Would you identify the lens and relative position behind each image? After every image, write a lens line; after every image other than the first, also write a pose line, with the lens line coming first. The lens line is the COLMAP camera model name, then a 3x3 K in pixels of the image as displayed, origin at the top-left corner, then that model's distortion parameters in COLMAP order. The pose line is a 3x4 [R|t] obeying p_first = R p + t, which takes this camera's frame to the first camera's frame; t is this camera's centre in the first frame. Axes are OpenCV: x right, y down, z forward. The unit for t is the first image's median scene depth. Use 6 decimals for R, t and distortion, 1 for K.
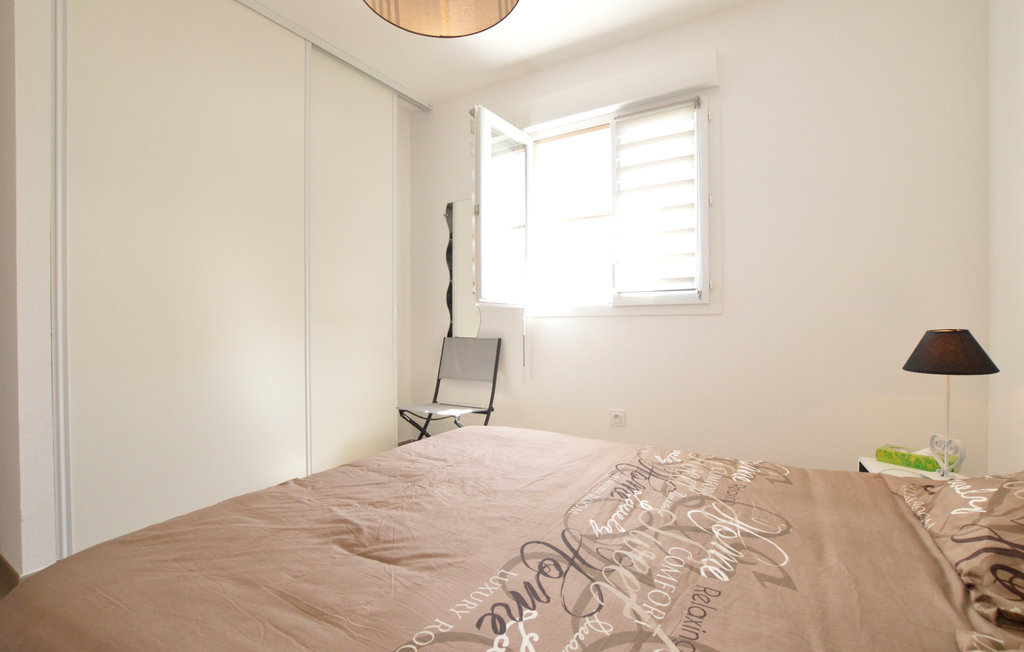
lens RADIAL K [[461.3, 0, 515.8], [0, 461.3, 325.7], [0, 0, 1]] dist [-0.003802, -0.000480]
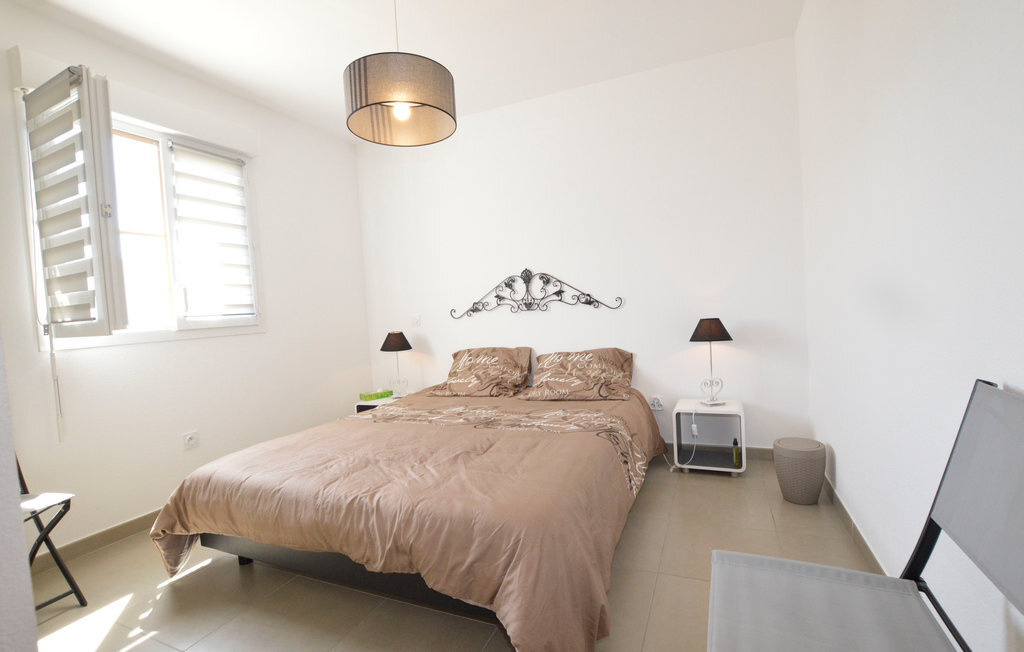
lens RADIAL K [[461.3, 0, 515.8], [0, 461.3, 325.7], [0, 0, 1]] dist [-0.003802, -0.000480]
pose [[-0.154793, -0.022373, 0.987694, -0.972292], [0.063126, 0.997477, 0.032488, -0.041702], [-0.985928, 0.067378, -0.152990, 0.481280]]
